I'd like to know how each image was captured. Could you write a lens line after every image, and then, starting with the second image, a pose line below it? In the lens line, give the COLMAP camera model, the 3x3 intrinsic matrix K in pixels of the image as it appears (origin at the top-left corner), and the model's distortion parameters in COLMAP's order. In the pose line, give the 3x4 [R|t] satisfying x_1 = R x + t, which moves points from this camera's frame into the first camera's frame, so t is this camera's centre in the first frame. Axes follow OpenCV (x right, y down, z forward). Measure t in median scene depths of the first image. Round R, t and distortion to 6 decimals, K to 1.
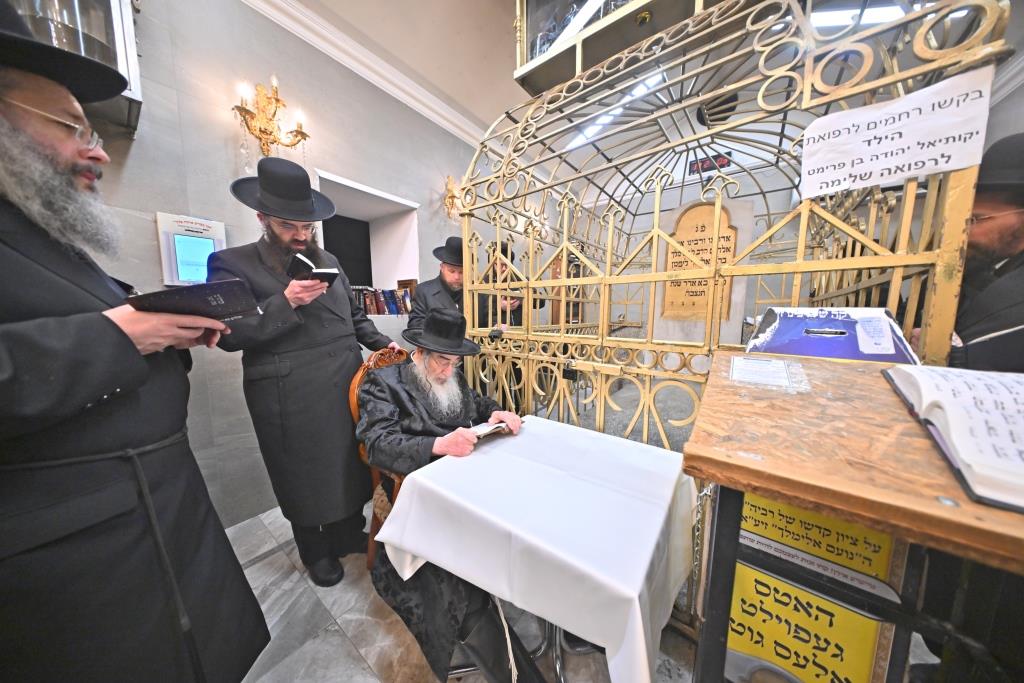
lens RADIAL K [[295.3, 0, 512.0], [0, 295.3, 341.5], [0, 0, 1]] dist [0.000620, -0.000001]
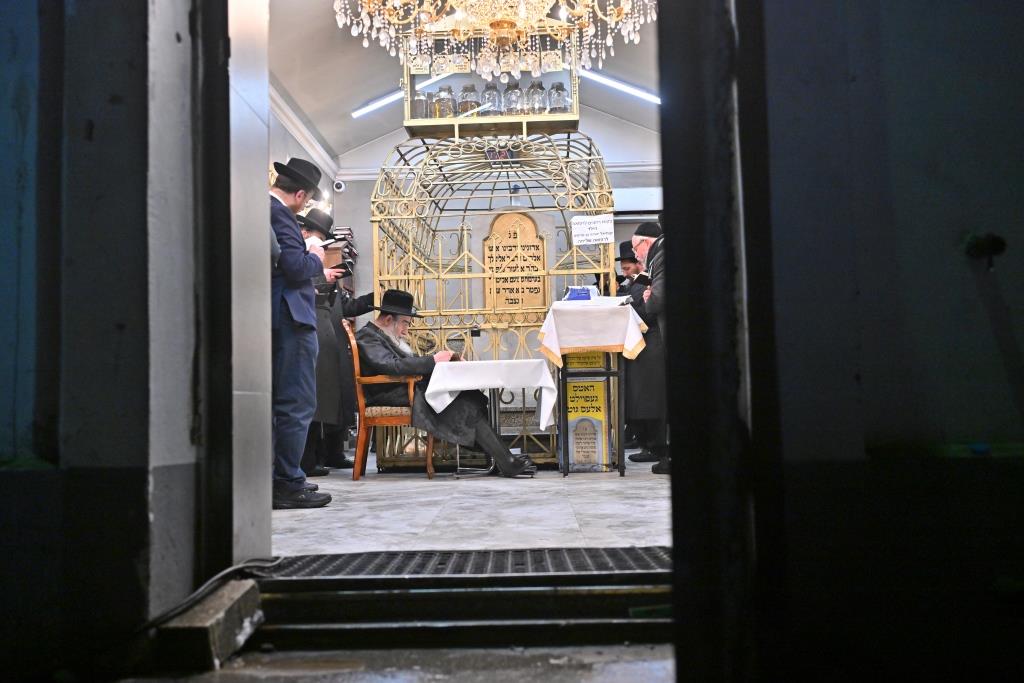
lens RADIAL K [[985.2, 0, 512.0], [0, 985.2, 341.5], [0, 0, 1]] dist [0.000925, 0.000000]
pose [[0.809104, 0.011191, 0.587559, -2.631719], [0.091462, 0.985237, -0.144714, 0.897124], [-0.580505, 0.170828, 0.796136, -3.159763]]
